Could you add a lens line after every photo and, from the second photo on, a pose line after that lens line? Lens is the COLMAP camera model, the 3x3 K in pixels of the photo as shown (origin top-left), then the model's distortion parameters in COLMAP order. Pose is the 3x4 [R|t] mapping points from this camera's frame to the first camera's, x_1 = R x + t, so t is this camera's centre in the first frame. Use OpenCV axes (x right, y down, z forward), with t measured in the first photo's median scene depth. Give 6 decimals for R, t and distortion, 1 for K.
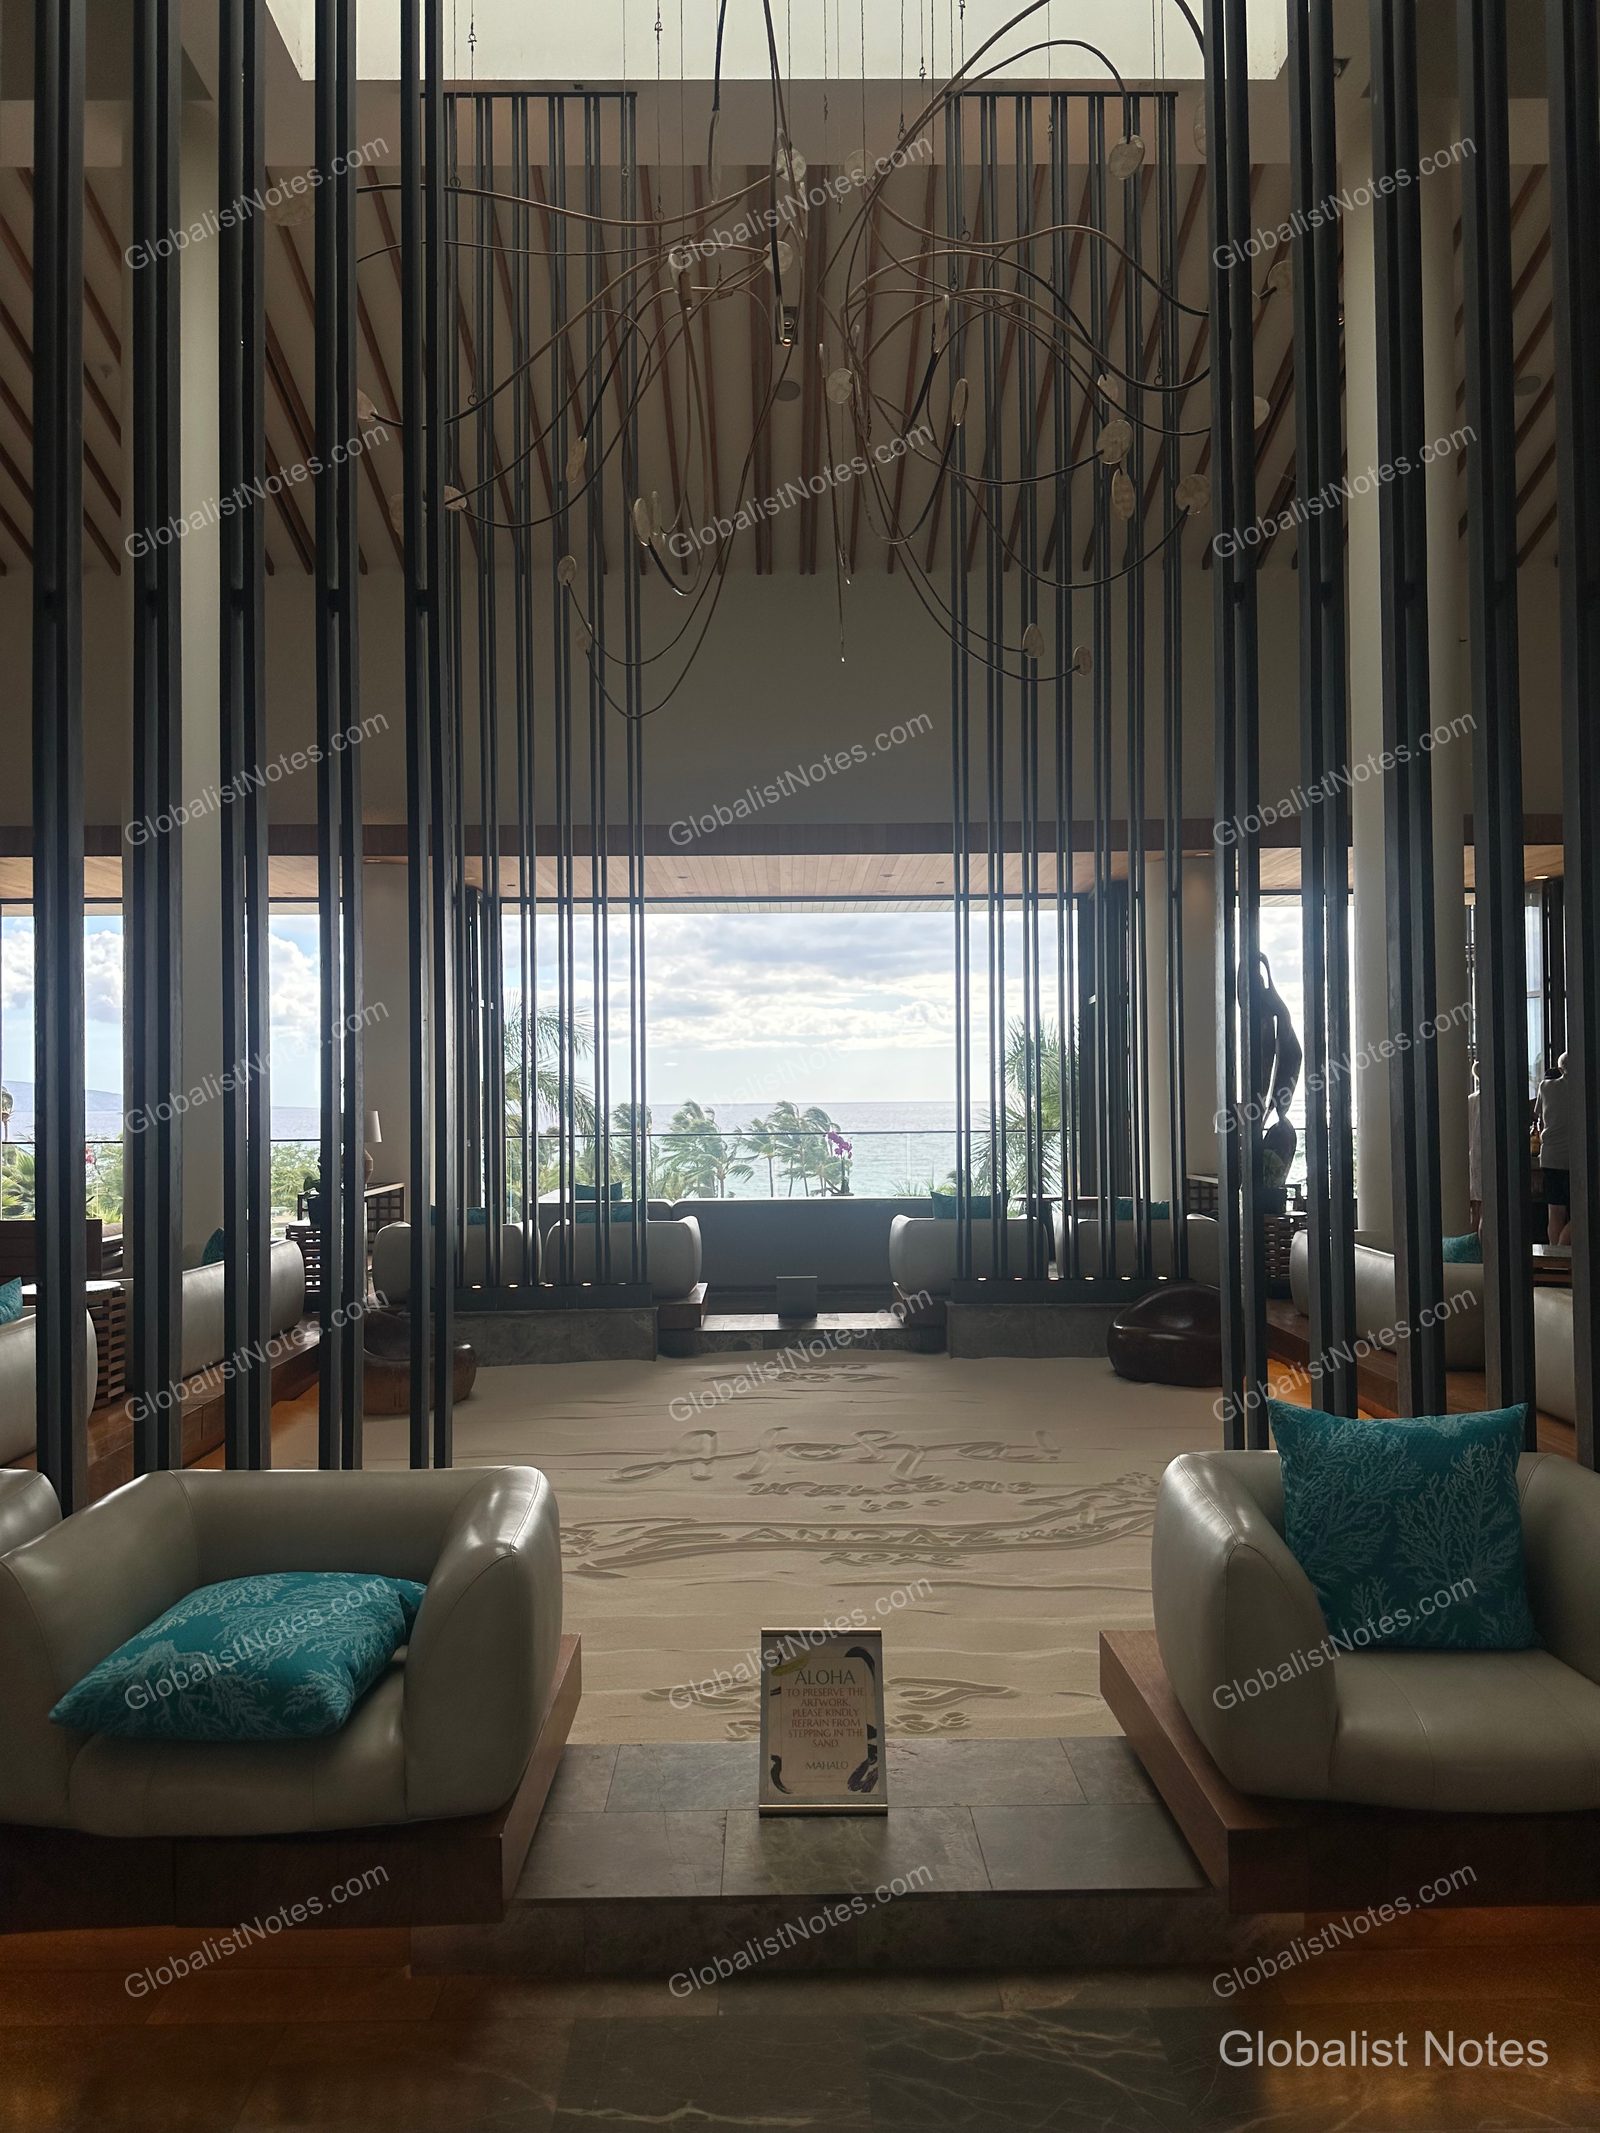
lens RADIAL K [[1496.3, 0, 800.0], [0, 1496.3, 1066.5], [0, 0, 1]] dist [0.000020, -0.000069]
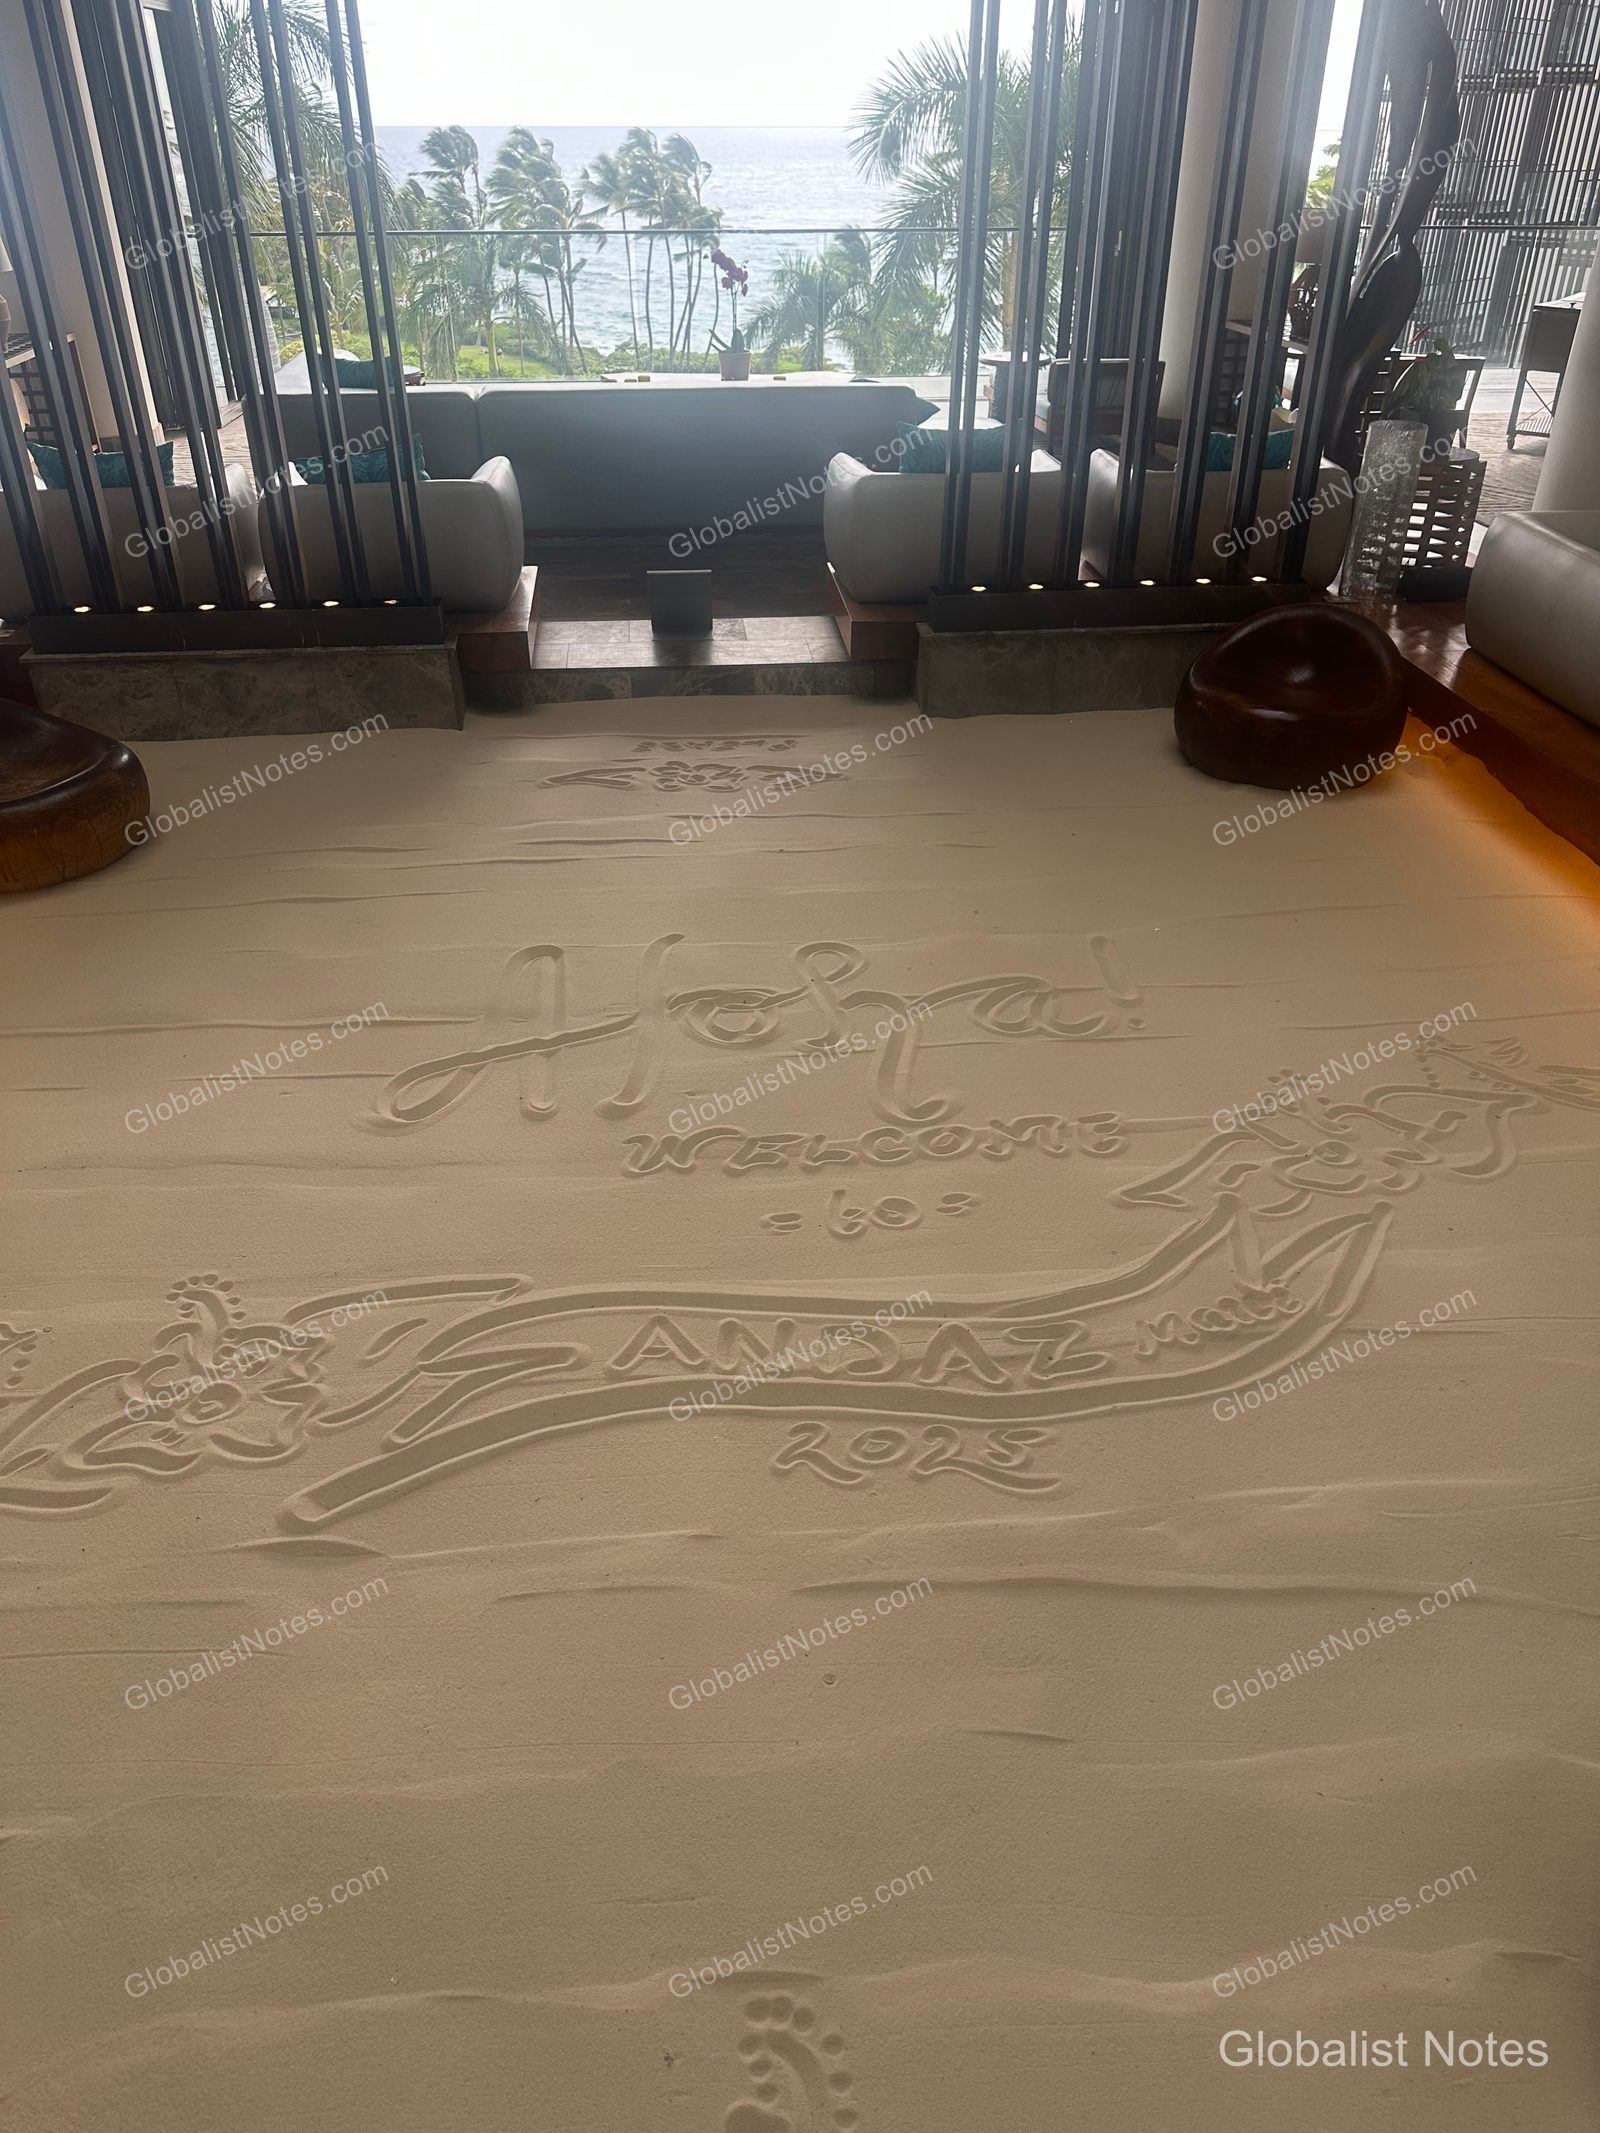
lens RADIAL K [[1490.4, 0, 807.2], [0, 1490.4, 1178.9], [0, 0, 1]] dist [0.073142, -0.092417]
pose [[0.996617, -0.035888, 0.073940, -0.005058], [-0.014702, 0.807280, 0.589985, -0.028762], [-0.080863, -0.589076, 0.804021, 0.371990]]
